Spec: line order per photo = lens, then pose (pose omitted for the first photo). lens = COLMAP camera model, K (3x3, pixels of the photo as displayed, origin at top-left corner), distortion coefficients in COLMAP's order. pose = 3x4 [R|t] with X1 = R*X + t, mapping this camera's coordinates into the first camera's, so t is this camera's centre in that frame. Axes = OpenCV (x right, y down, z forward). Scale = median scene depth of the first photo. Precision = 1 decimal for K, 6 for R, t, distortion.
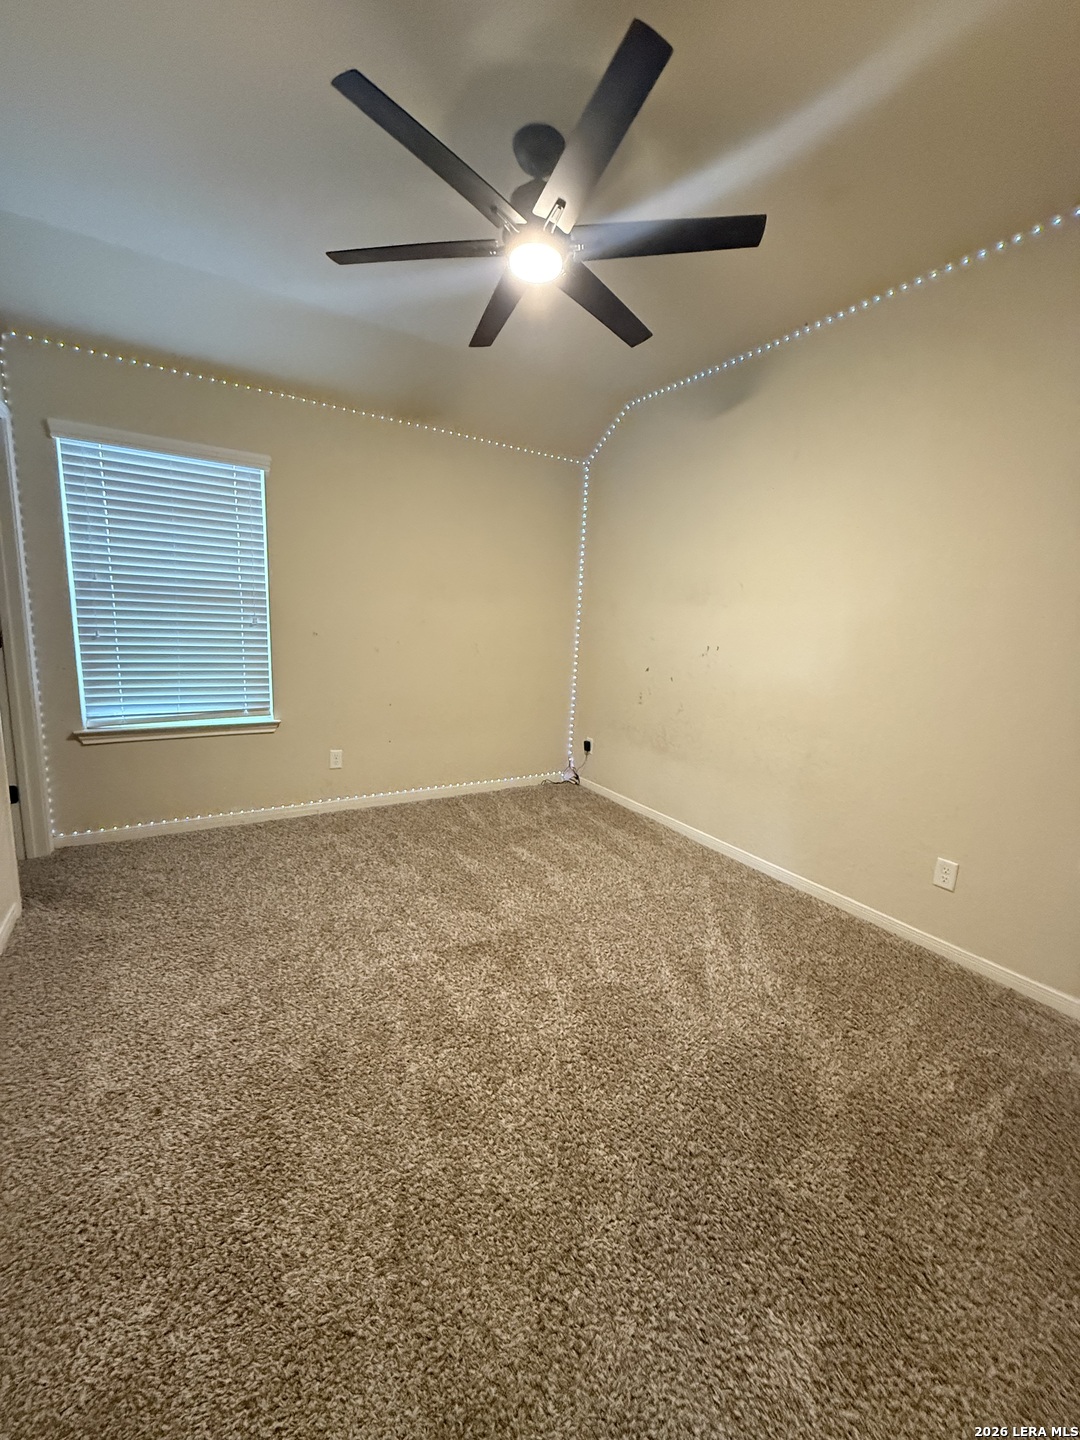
lens RADIAL K [[573.4, 0, 541.0], [0, 573.4, 716.9], [0, 0, 1]] dist [-0.000334, -0.000007]
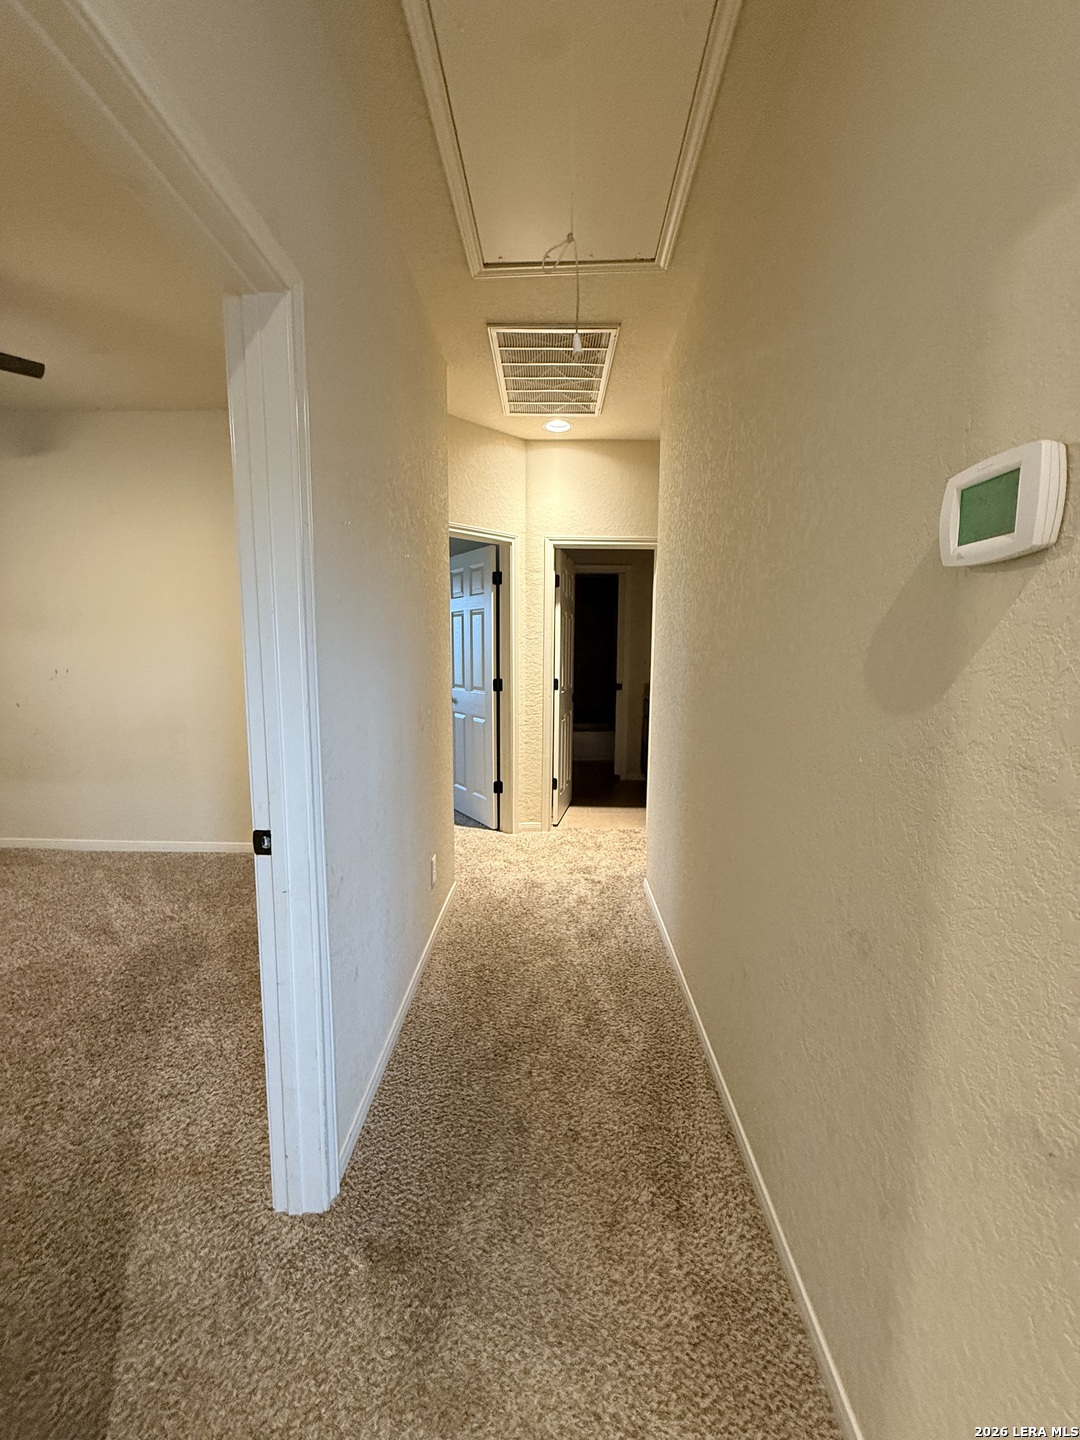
lens RADIAL K [[573.4, 0, 538.1], [0, 573.4, 710.9], [0, 0, 1]] dist [-0.000334, -0.000007]
pose [[0.547264, -0.150438, 0.823329, -0.136926], [0.168602, 0.983363, 0.067611, 0.041372], [-0.819802, 0.101814, 0.563523, -0.427015]]
